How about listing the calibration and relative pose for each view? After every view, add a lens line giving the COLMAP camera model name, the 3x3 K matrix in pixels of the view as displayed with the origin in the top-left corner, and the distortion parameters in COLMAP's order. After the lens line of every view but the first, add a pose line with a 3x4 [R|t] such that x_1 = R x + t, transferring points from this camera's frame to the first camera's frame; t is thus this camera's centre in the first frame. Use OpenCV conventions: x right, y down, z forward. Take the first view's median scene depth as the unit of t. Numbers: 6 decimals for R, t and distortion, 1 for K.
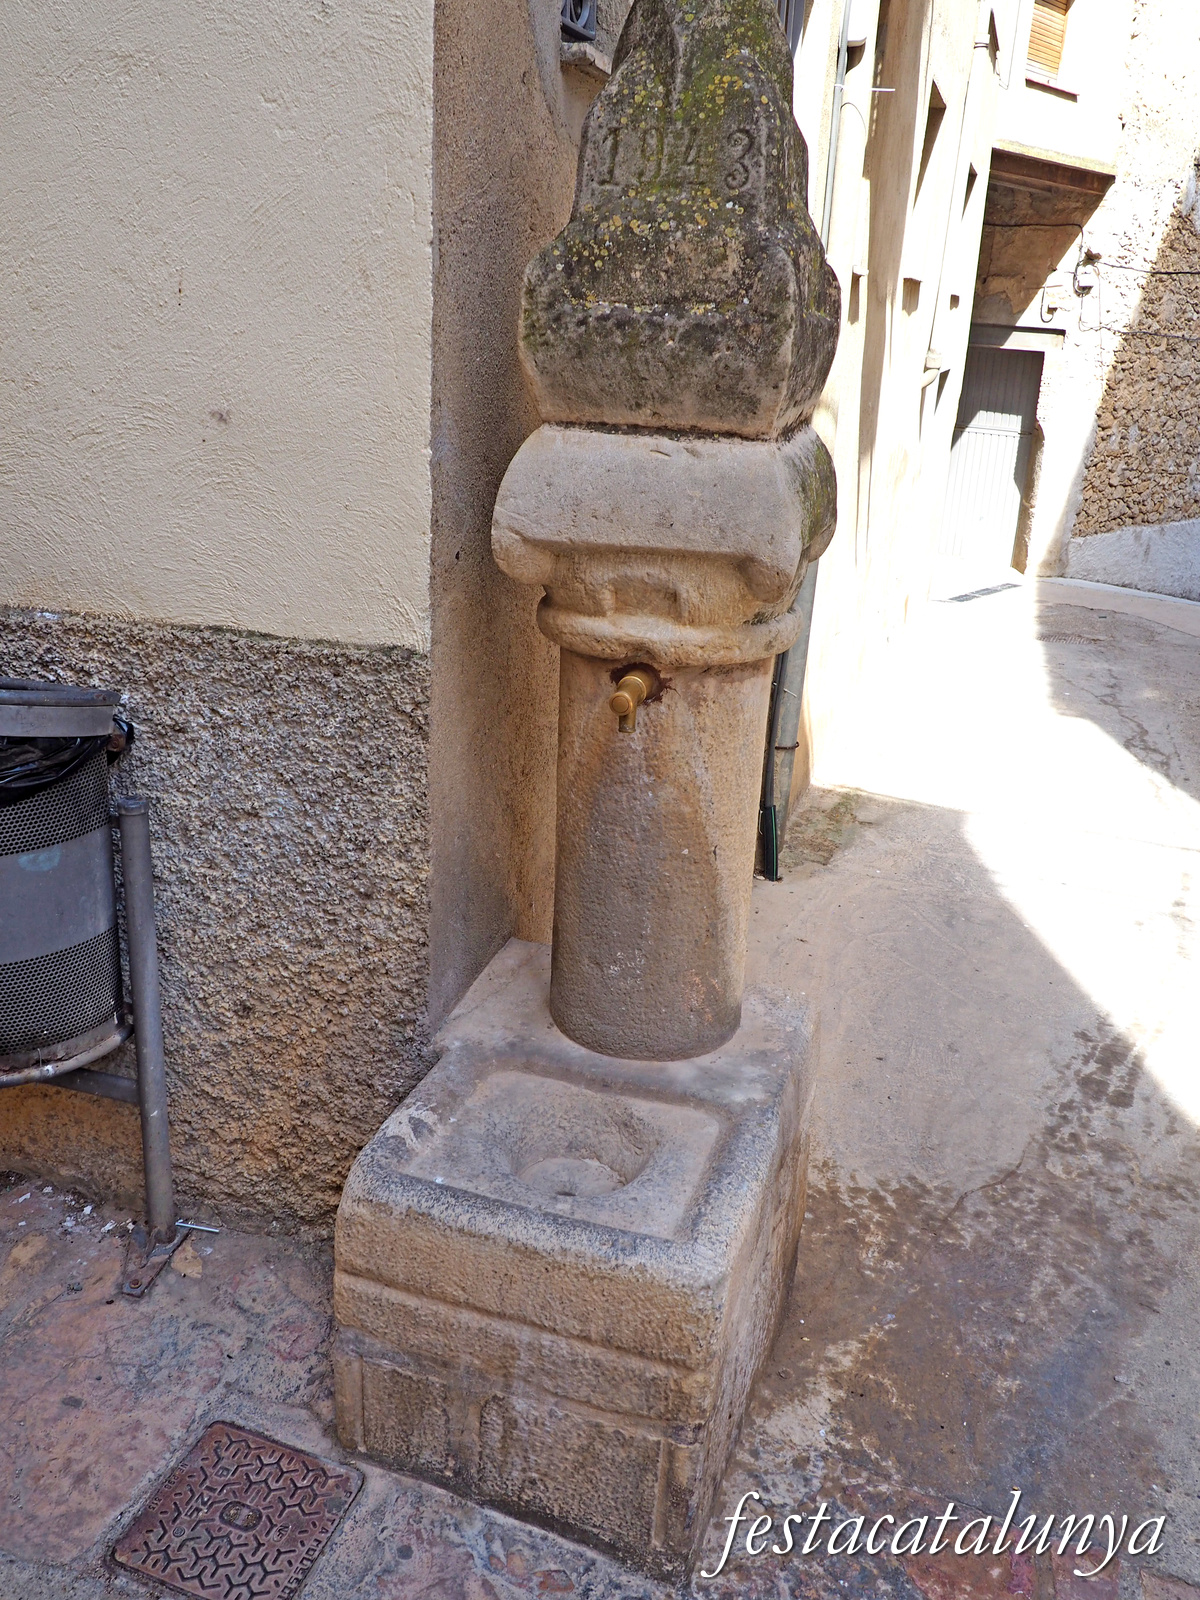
lens RADIAL K [[1336.8, 0, 600.7], [0, 1336.8, 798.0], [0, 0, 1]] dist [-0.020435, -0.010271]
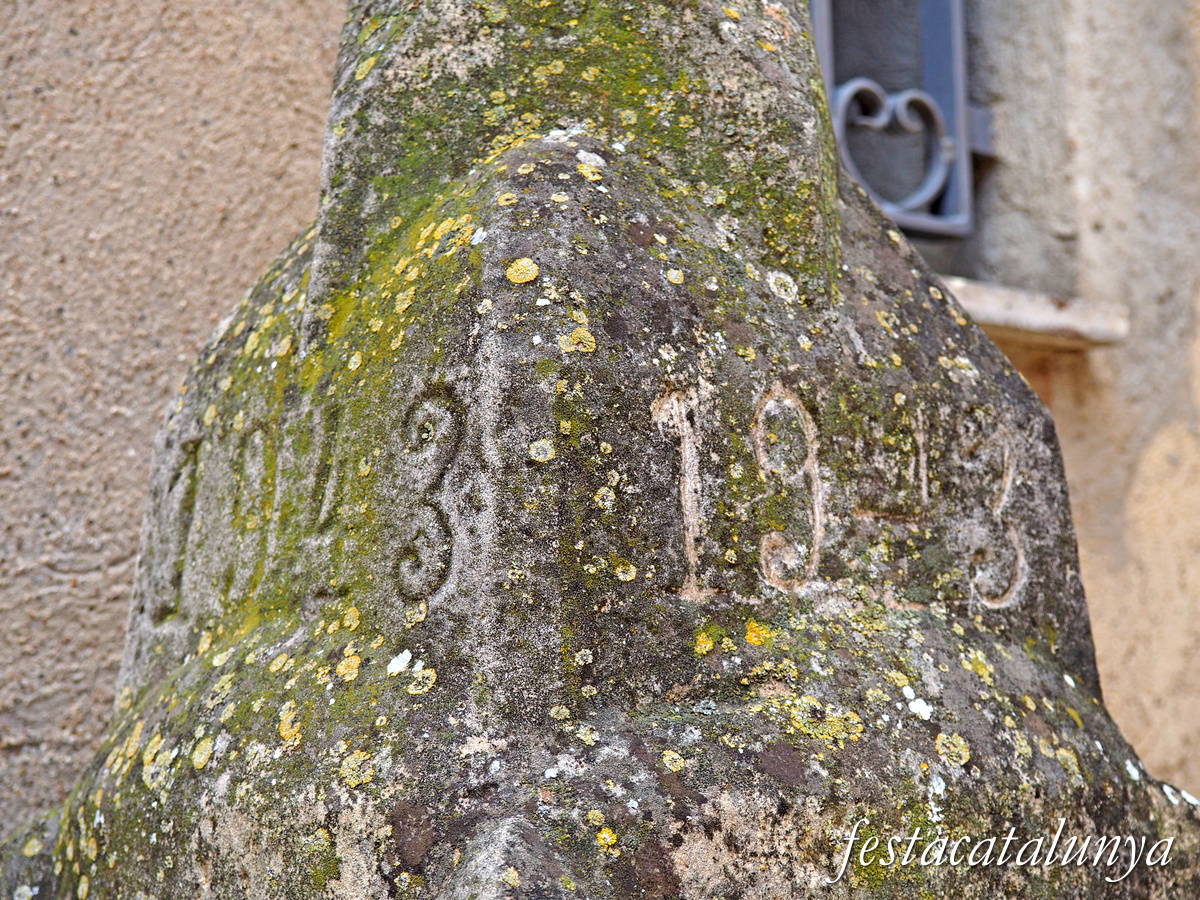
lens RADIAL K [[2257.6, 0, 600.3], [0, 2257.6, 450.8], [0, 0, 1]] dist [0.002962, 0.000000]
pose [[0.813646, -0.120375, -0.568761, 0.374809], [-0.164093, 0.890997, -0.423318, -0.307854], [0.557721, 0.437761, 0.705204, 0.704892]]
